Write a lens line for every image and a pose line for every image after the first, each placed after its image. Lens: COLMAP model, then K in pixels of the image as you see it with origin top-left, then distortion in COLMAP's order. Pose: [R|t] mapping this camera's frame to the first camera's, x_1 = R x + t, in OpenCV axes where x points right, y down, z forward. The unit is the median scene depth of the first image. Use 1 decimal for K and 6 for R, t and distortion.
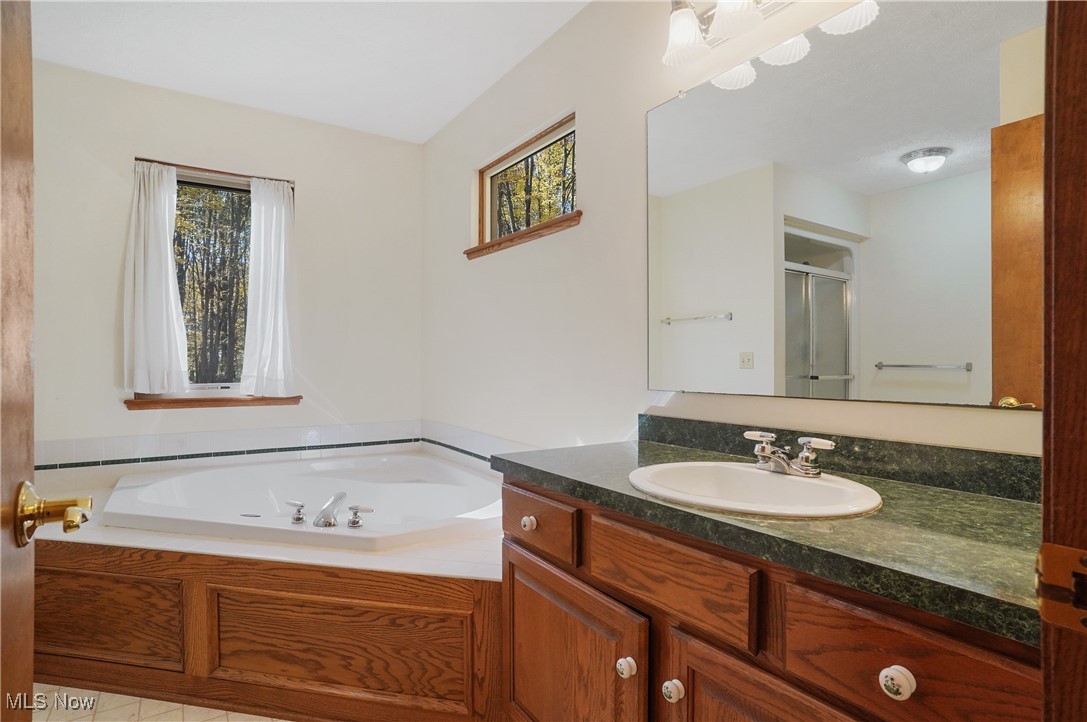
lens RADIAL K [[569.3, 0, 543.0], [0, 569.3, 360.2], [0, 0, 1]] dist [-0.054080, 0.016615]
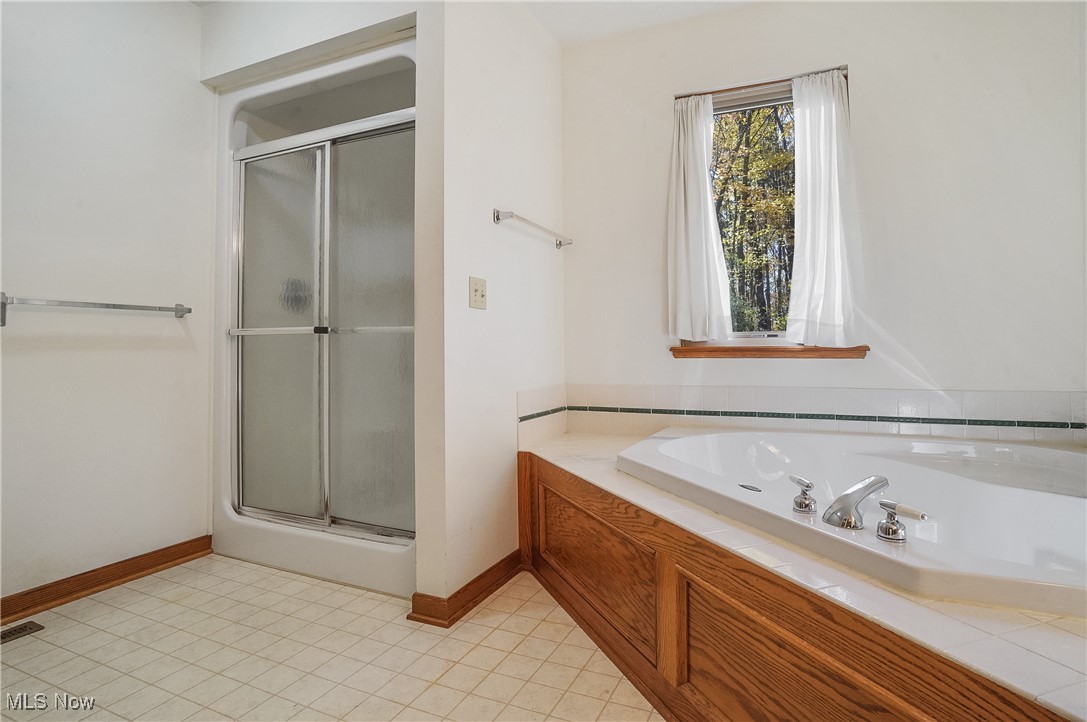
lens RADIAL K [[569.3, 0, 562.7], [0, 569.3, 337.0], [0, 0, 1]] dist [-0.054080, 0.016615]
pose [[0.532429, -0.029675, -0.845955, -0.032269], [0.010899, 0.999543, -0.028203, 0.111819], [0.846405, 0.005796, 0.532509, 0.448844]]
